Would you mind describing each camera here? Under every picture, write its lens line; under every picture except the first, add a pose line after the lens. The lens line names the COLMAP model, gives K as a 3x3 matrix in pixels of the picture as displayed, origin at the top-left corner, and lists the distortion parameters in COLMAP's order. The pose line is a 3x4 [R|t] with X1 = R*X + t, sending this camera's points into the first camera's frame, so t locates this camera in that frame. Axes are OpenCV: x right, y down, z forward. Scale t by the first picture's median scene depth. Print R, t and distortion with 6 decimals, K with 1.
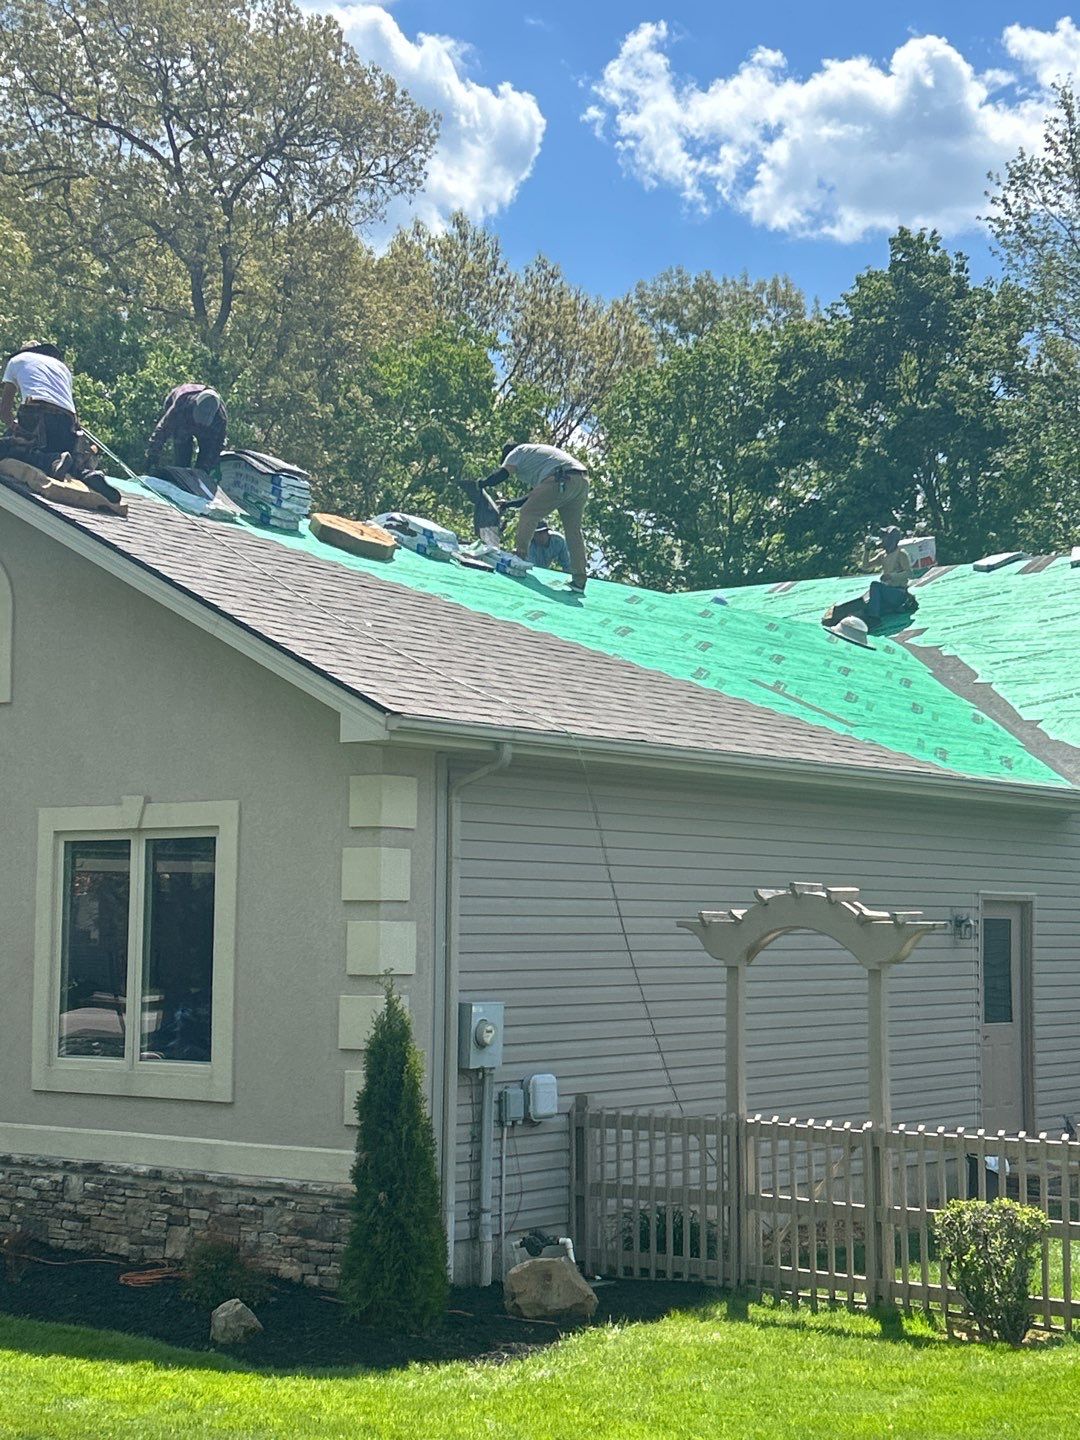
lens RADIAL K [[2337.4, 0, 540.0], [0, 2337.4, 720.0], [0, 0, 1]] dist [0.008817, -0.037432]
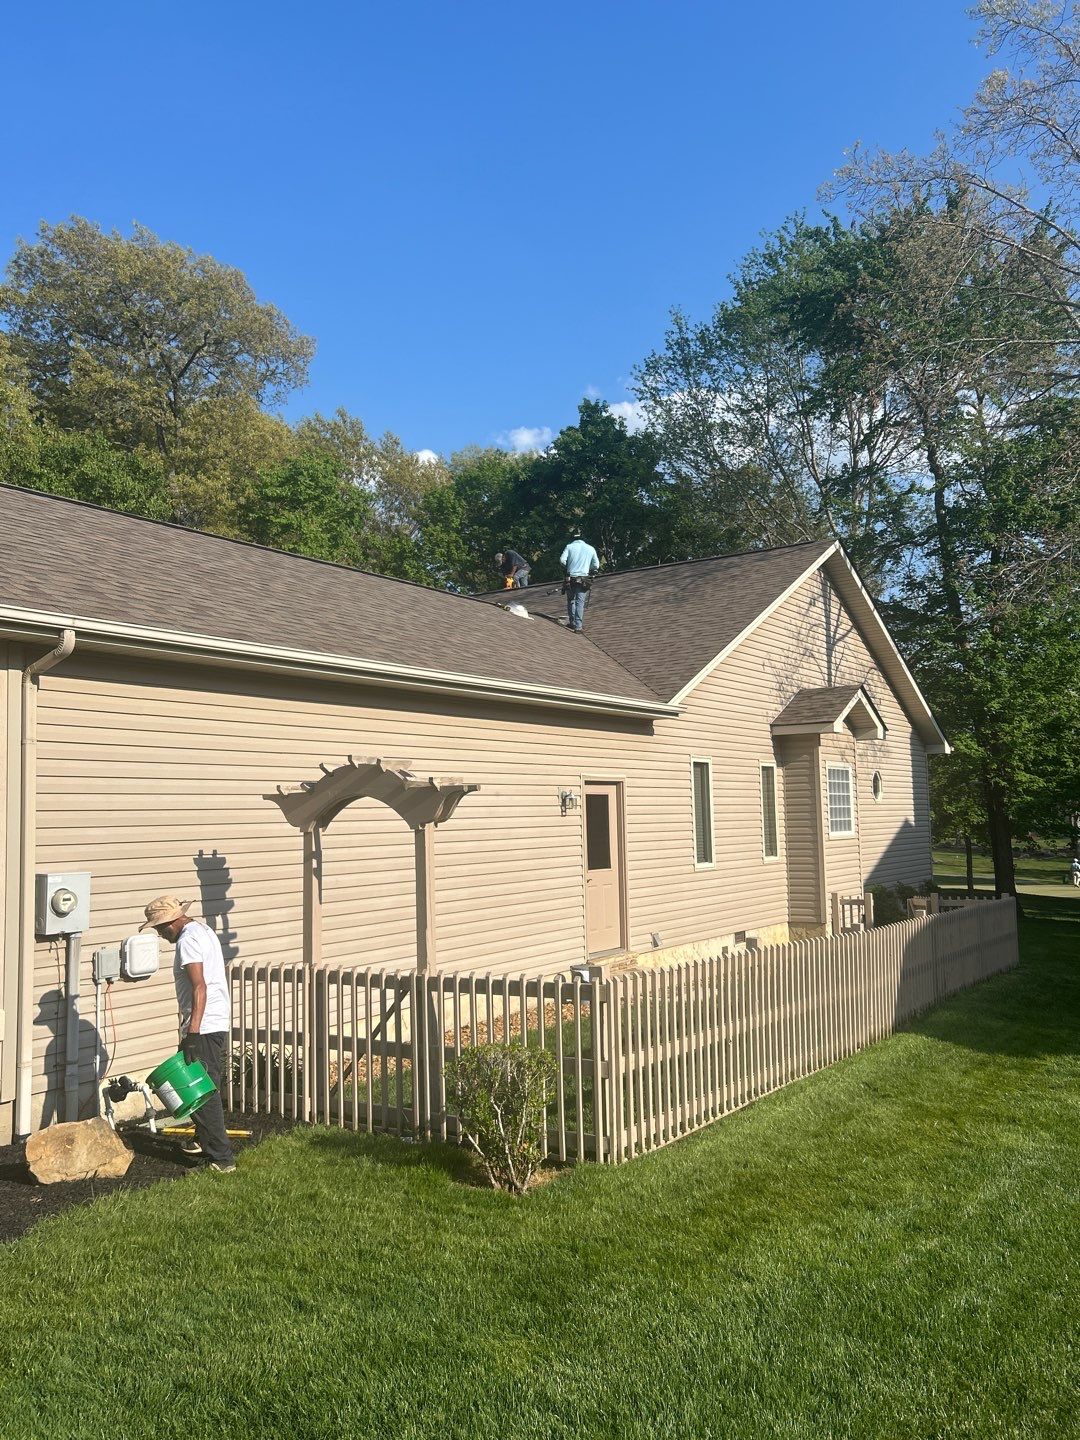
lens RADIAL K [[1160.5, 0, 540.0], [0, 1160.5, 720.0], [0, 0, 1]] dist [-0.000521, -0.001419]
pose [[0.997444, -0.026589, 0.066326, 0.119031], [0.026447, 0.999646, 0.003018, 0.038529], [-0.066383, -0.001256, 0.997793, 0.320059]]
